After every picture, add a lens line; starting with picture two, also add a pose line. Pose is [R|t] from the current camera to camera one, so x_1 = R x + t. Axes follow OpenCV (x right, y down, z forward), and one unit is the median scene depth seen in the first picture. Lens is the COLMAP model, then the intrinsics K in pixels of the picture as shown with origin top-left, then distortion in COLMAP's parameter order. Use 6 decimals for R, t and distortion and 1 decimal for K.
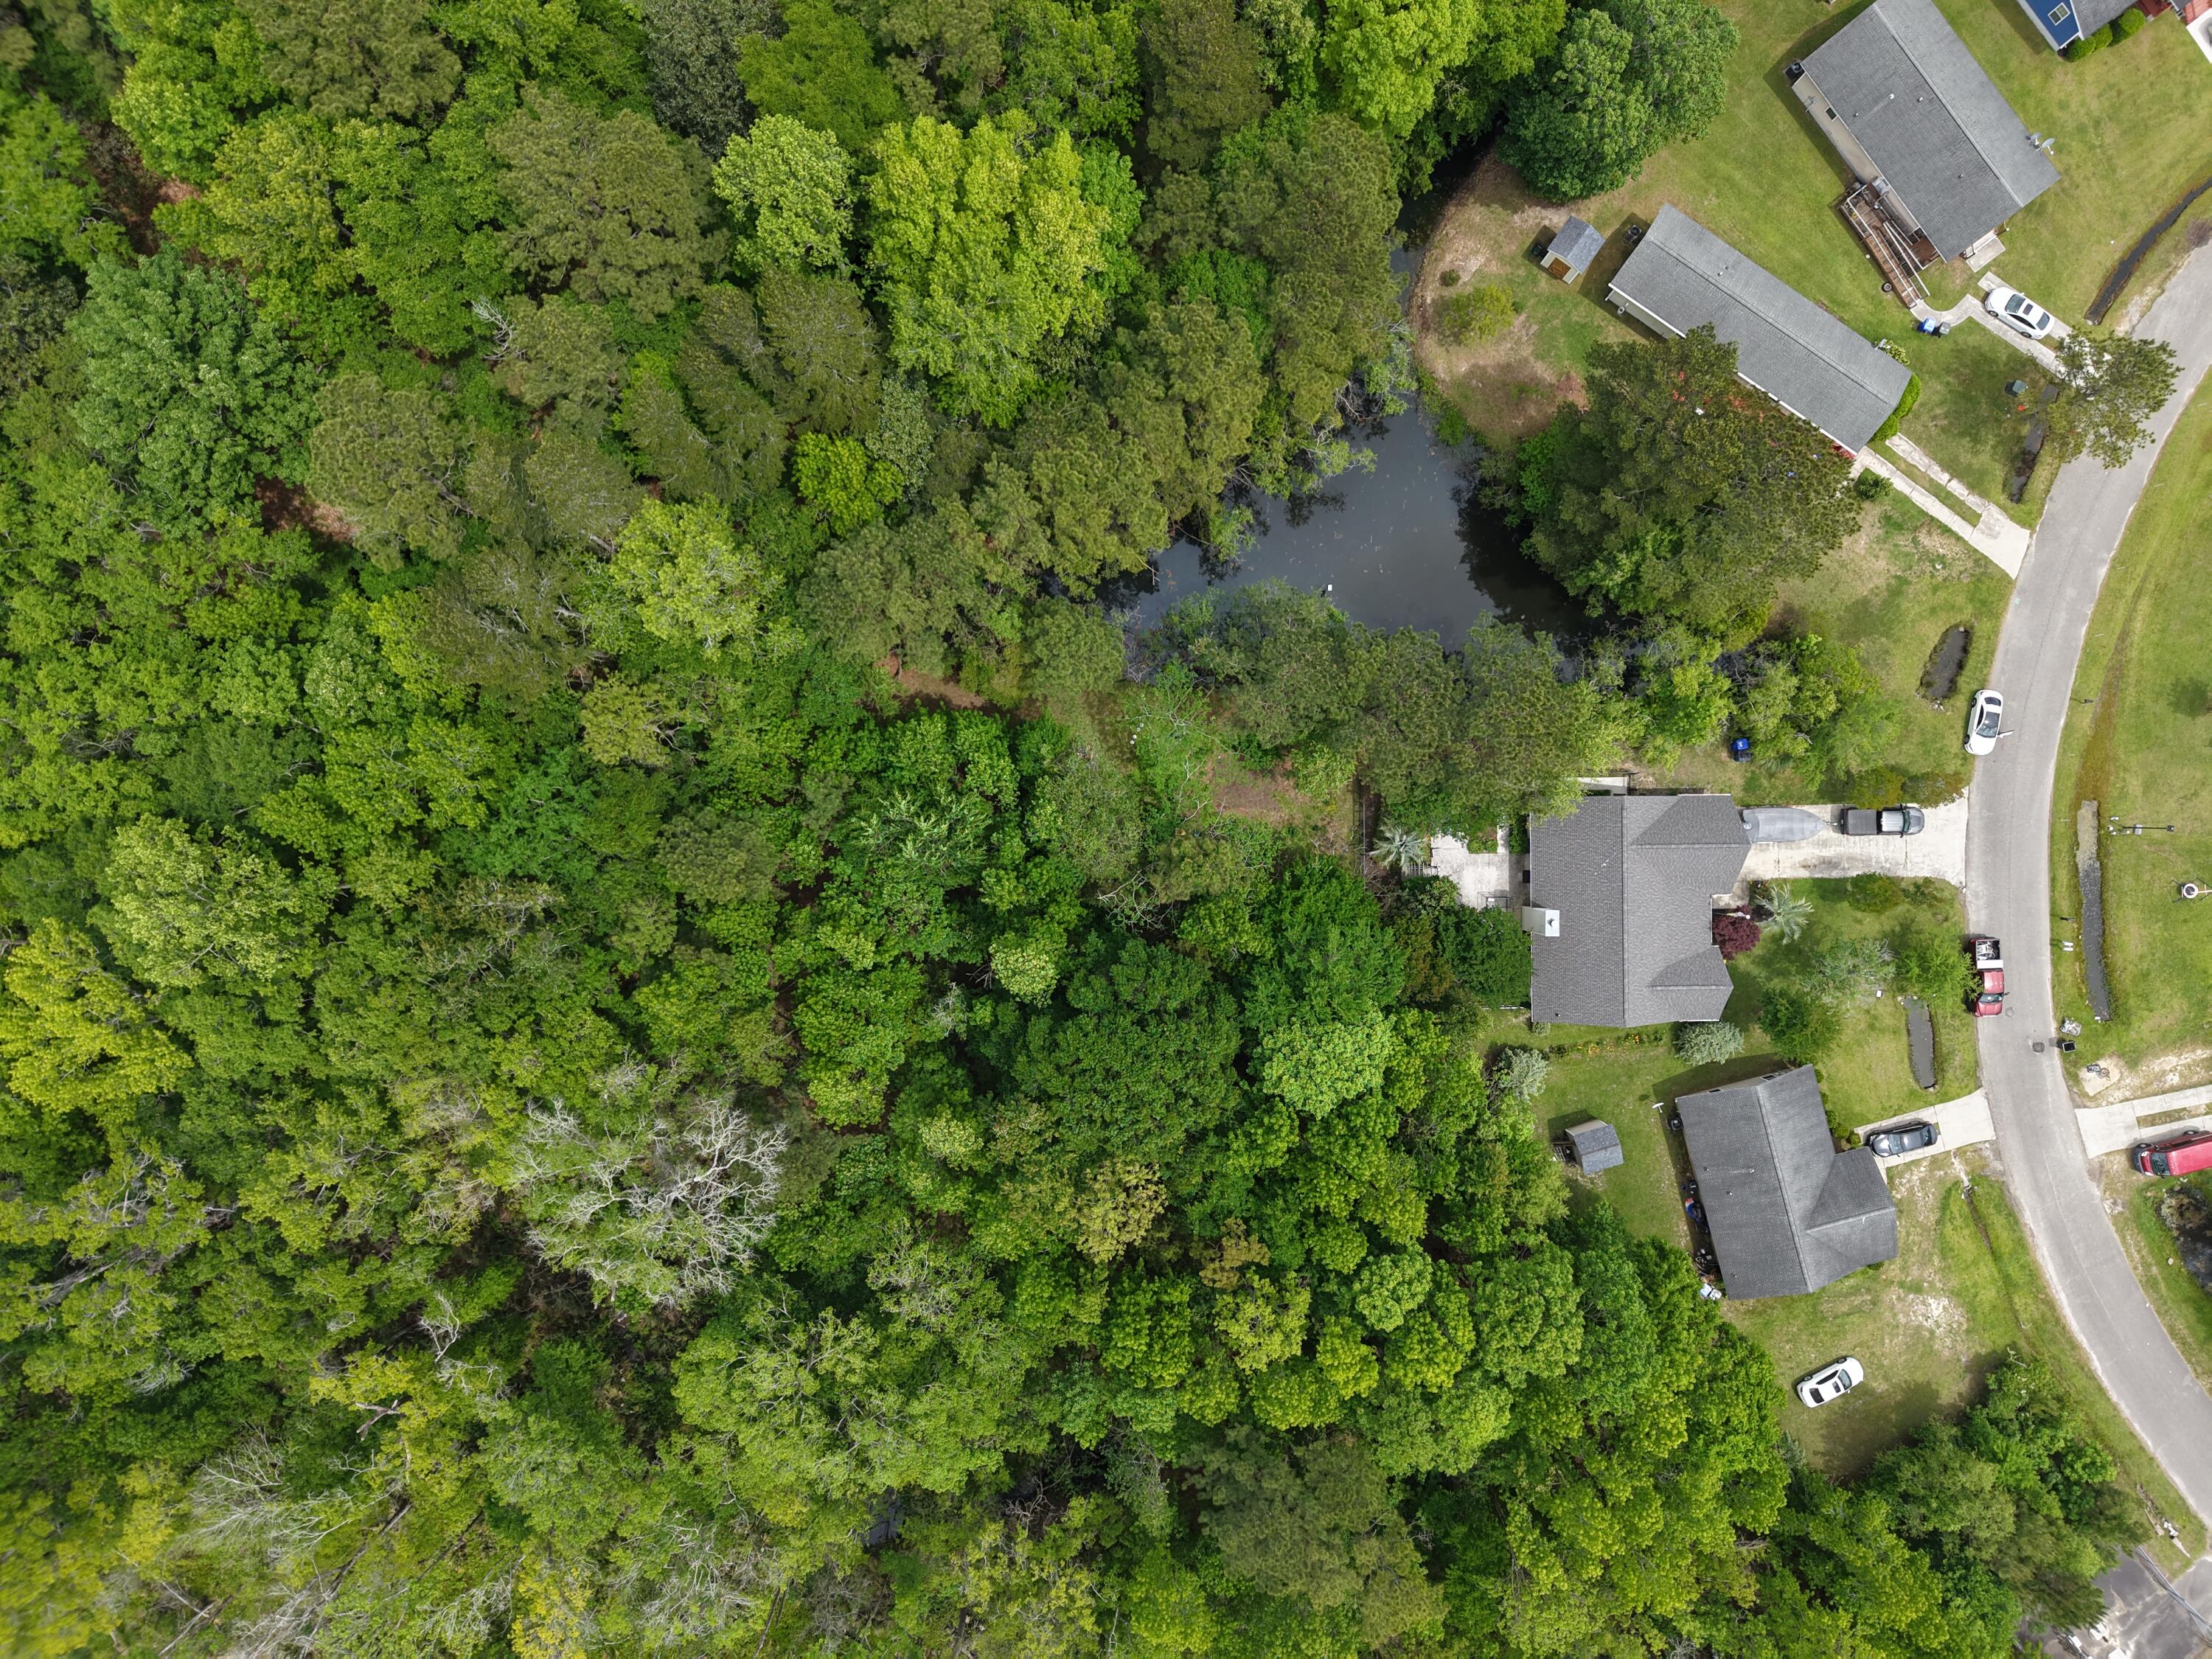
lens RADIAL K [[1494.1, 0, 1106.0], [0, 1494.1, 829.5], [0, 0, 1]] dist [0.011033, -0.003880]
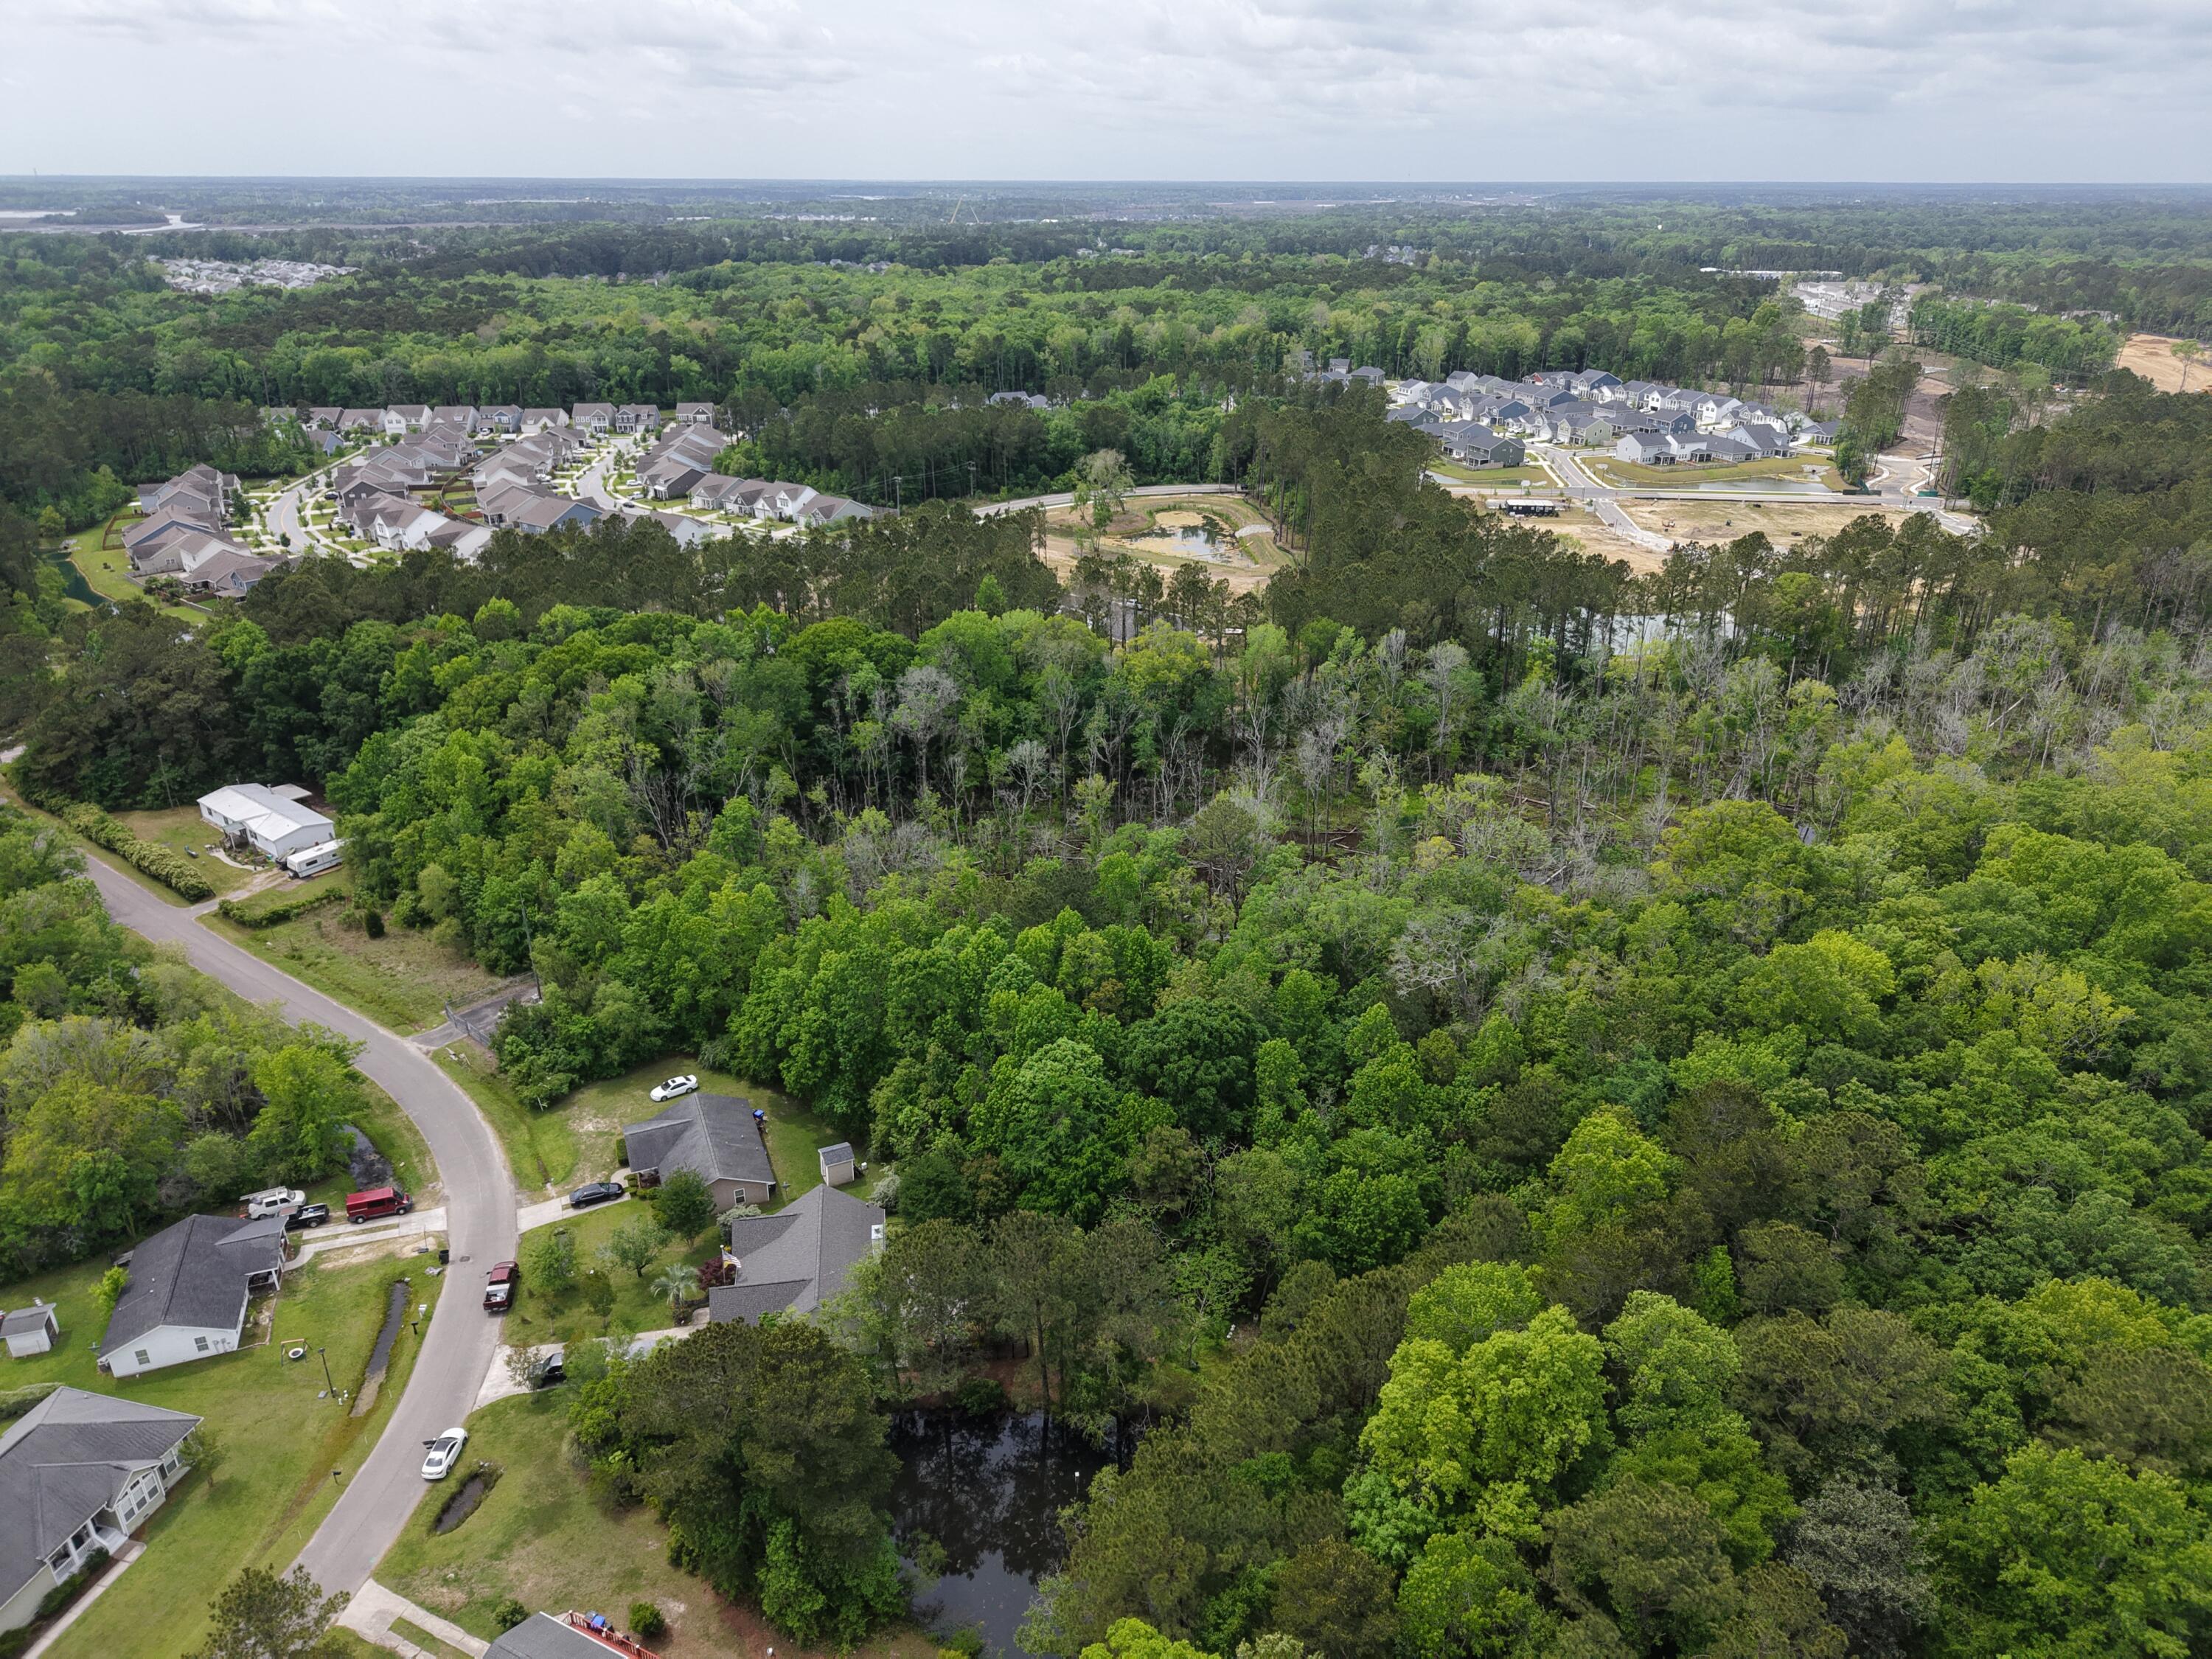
lens RADIAL K [[1494.1, 0, 1106.0], [0, 1494.1, 829.5], [0, 0, 1]] dist [0.011033, -0.003880]
pose [[-0.990602, 0.047525, -0.128257, 0.239816], [-0.136494, -0.403936, 0.904547, -0.903827], [-0.008819, 0.913552, 0.406627, 0.169204]]
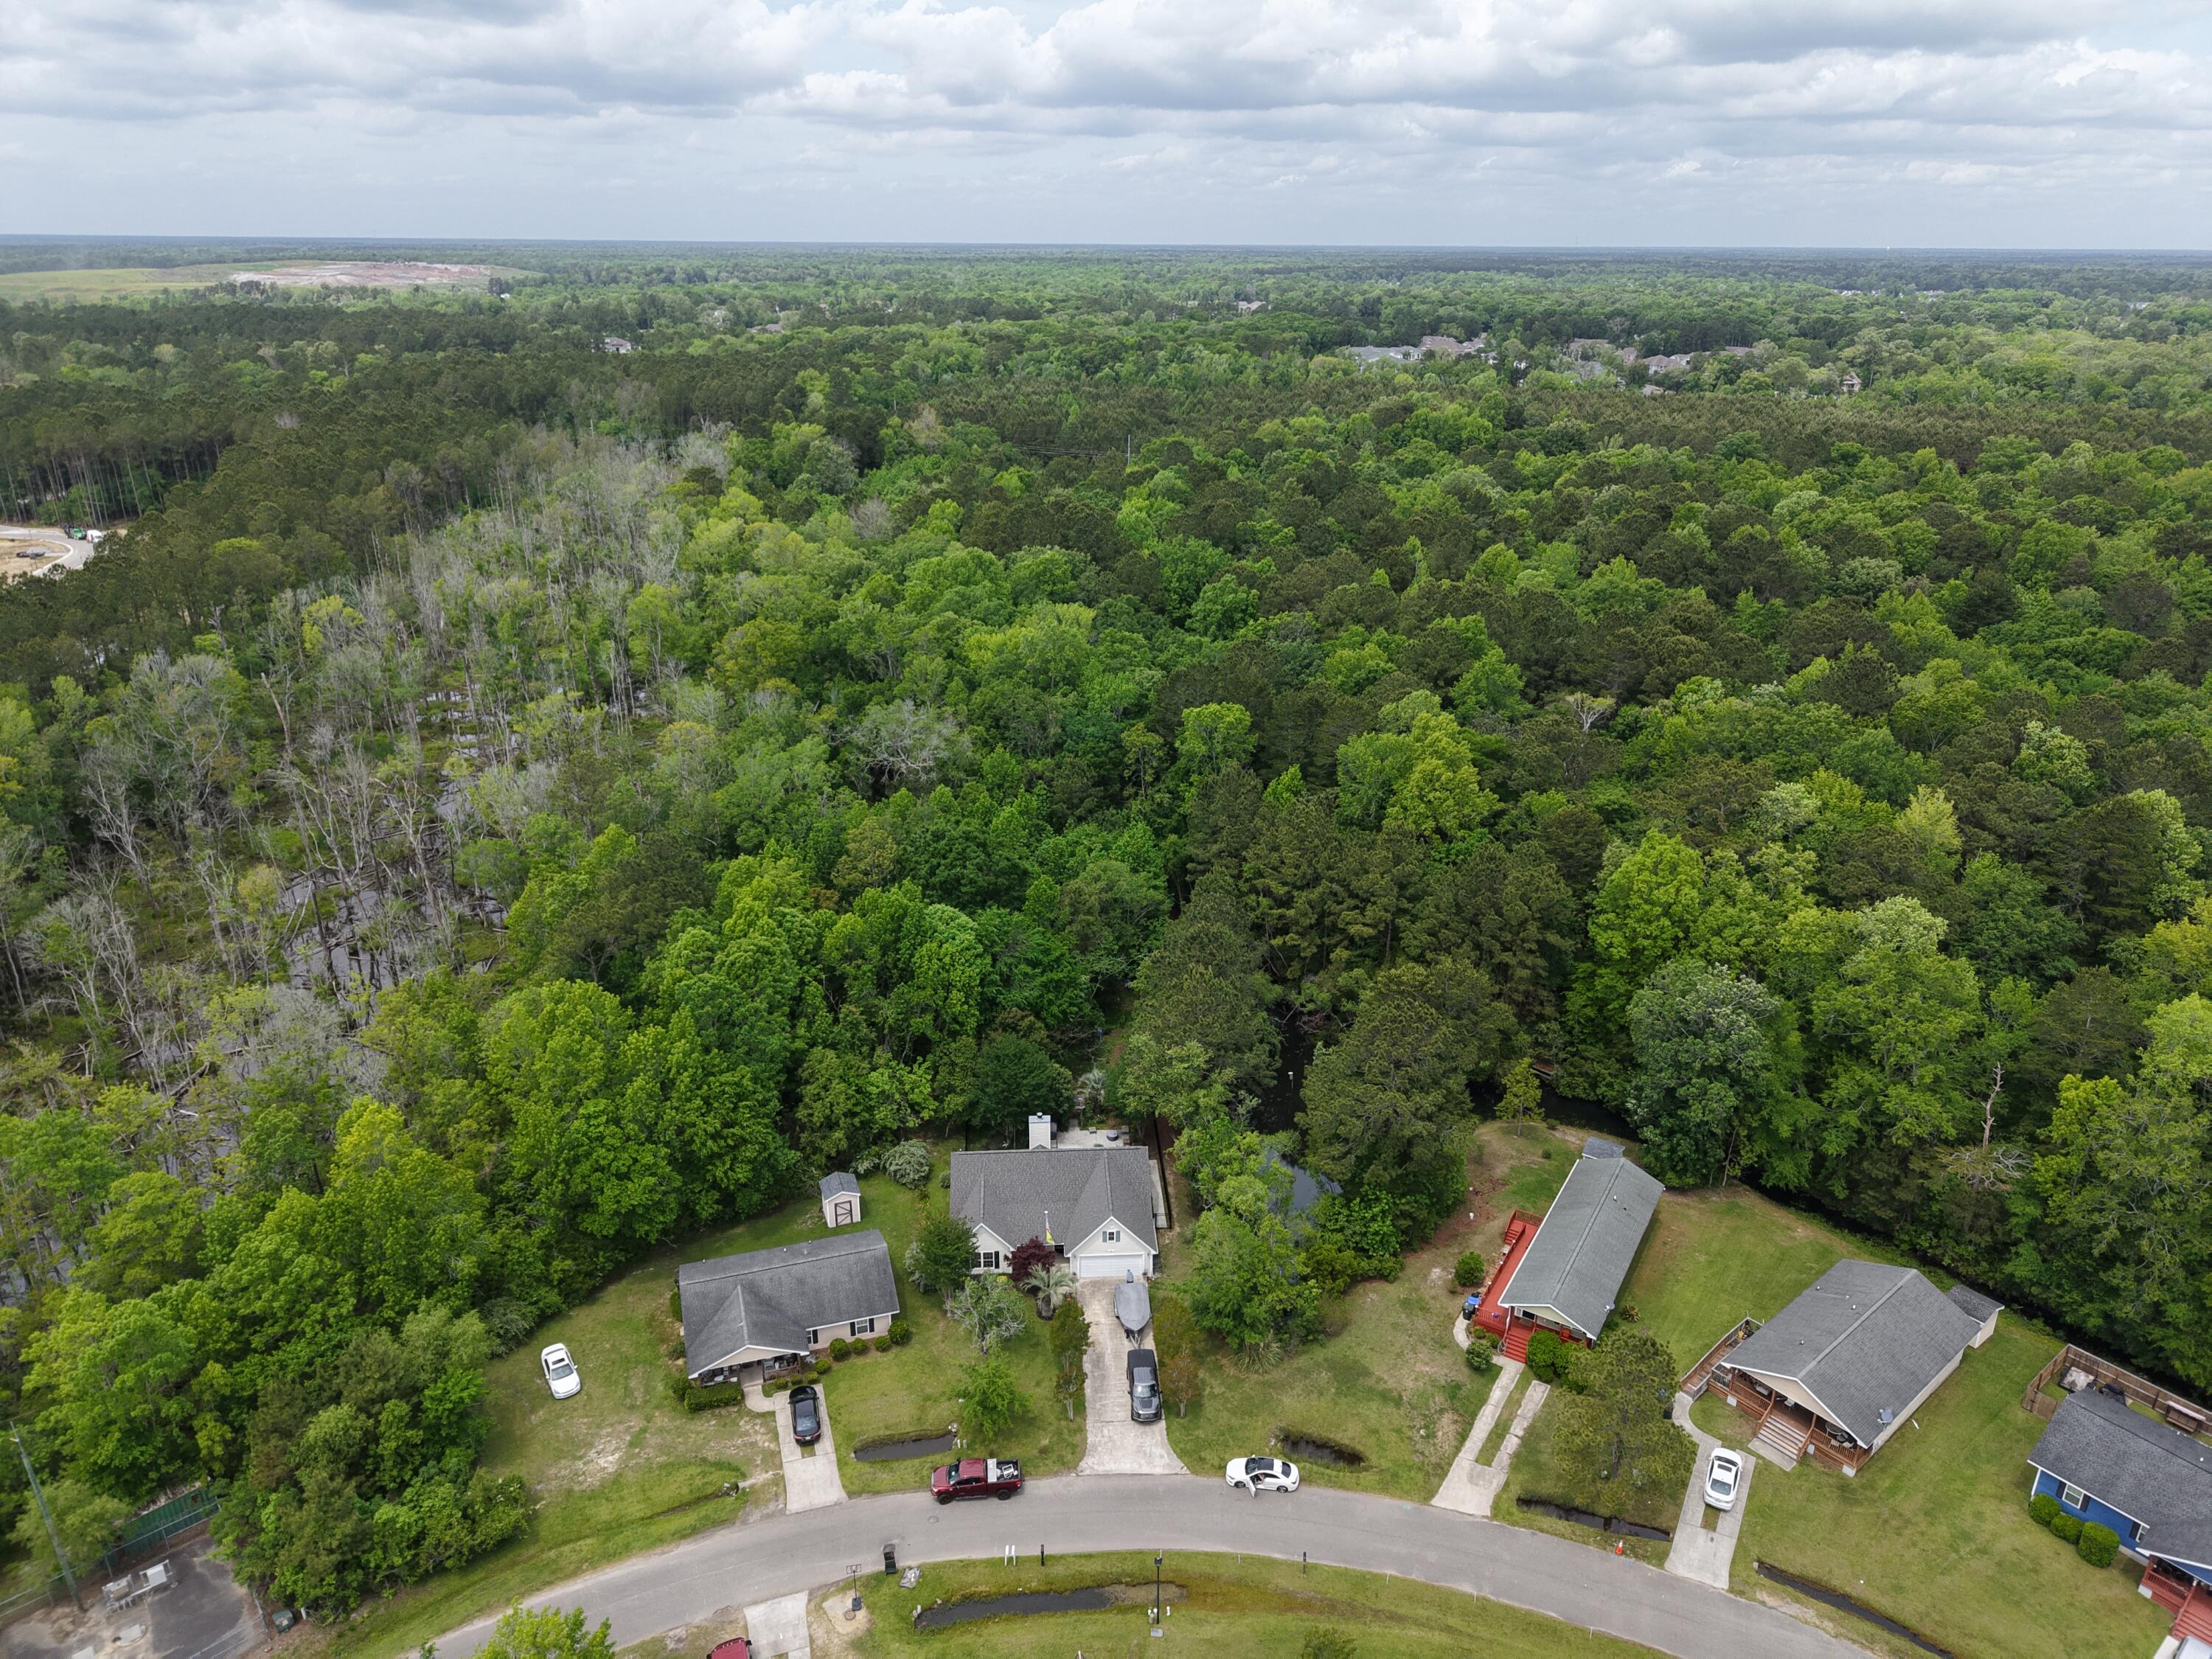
lens RADIAL K [[1489.6, 0, 1111.4], [0, 1489.6, 831.2], [0, 0, 1]] dist [0.006693, 0.000469]
pose [[0.049036, 0.365431, -0.929546, 1.261392], [-0.998714, 0.005935, -0.050352, 0.060460], [-0.012883, 0.930820, 0.365252, 0.318373]]
